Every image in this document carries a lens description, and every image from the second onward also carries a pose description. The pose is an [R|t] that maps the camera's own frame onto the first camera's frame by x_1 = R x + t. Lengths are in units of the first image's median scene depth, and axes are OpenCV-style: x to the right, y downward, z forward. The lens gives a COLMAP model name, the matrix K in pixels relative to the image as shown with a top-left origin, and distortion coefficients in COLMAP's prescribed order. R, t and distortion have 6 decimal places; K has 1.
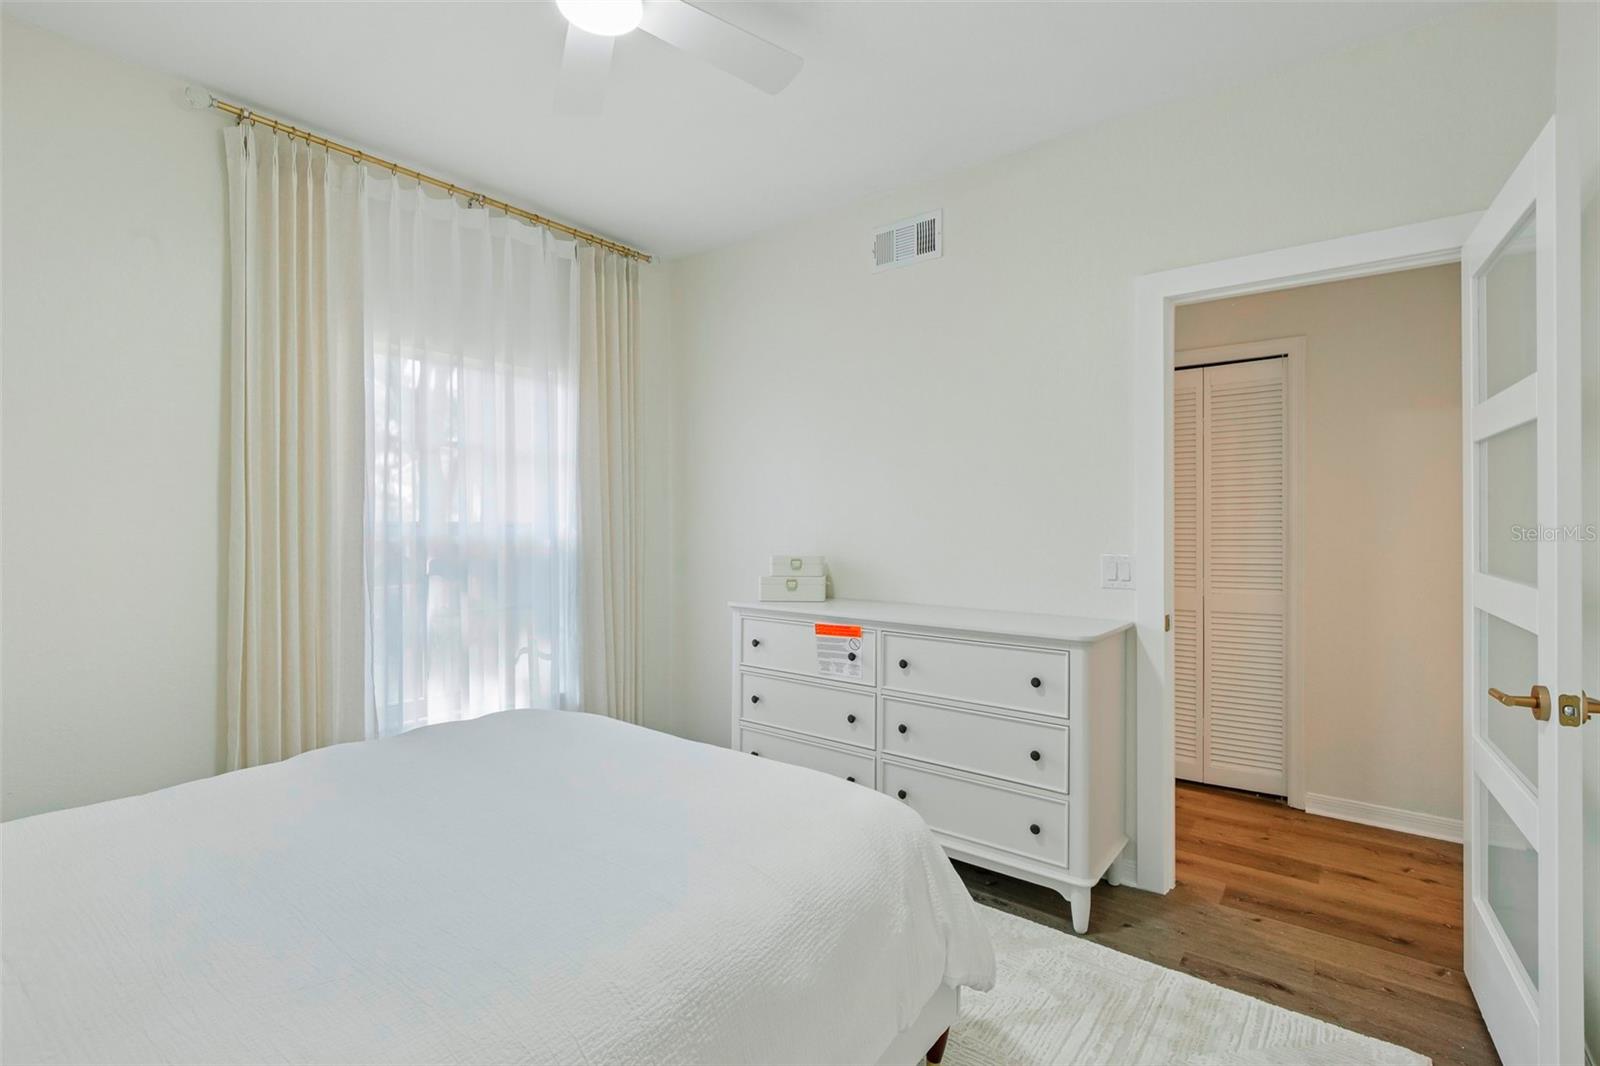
lens RADIAL K [[729.2, 0, 799.0], [0, 729.2, 525.4], [0, 0, 1]] dist [-0.000663, -0.000480]
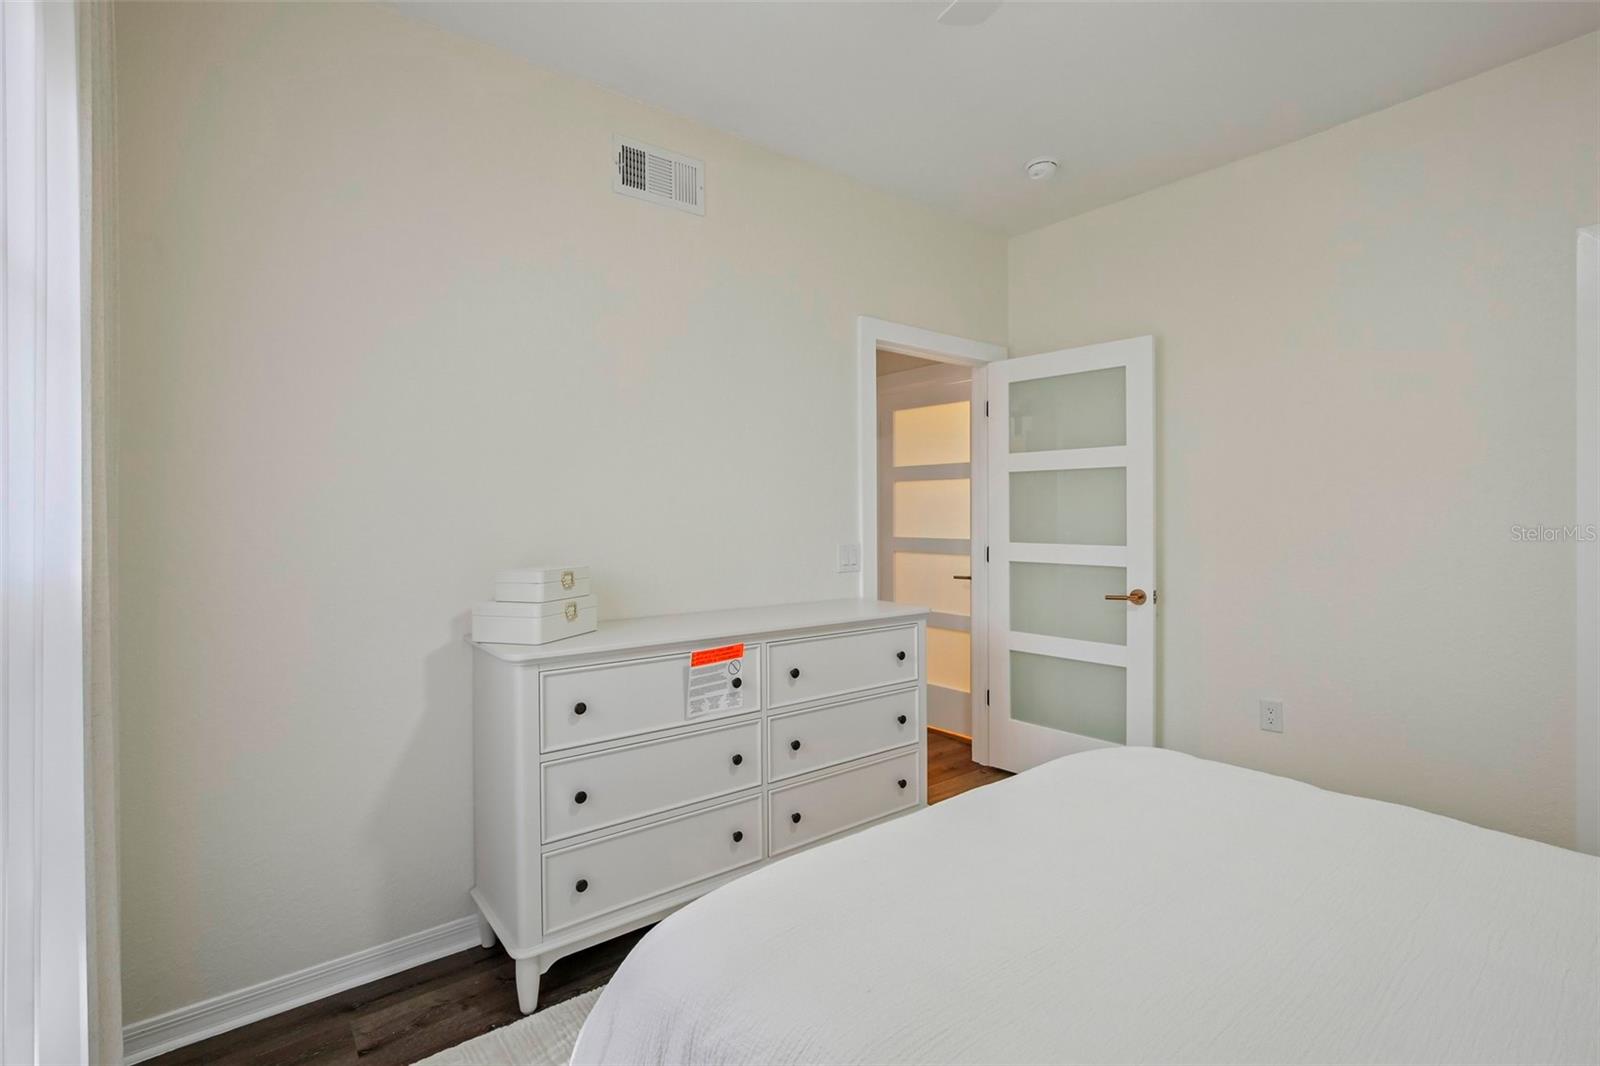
lens RADIAL K [[729.2, 0, 799.0], [0, 729.2, 525.4], [0, 0, 1]] dist [-0.000663, -0.000480]
pose [[0.248321, -0.011566, 0.968609, -0.684035], [0.009749, 0.999908, 0.009440, -0.001510], [-0.968629, 0.007099, 0.248411, 0.723142]]
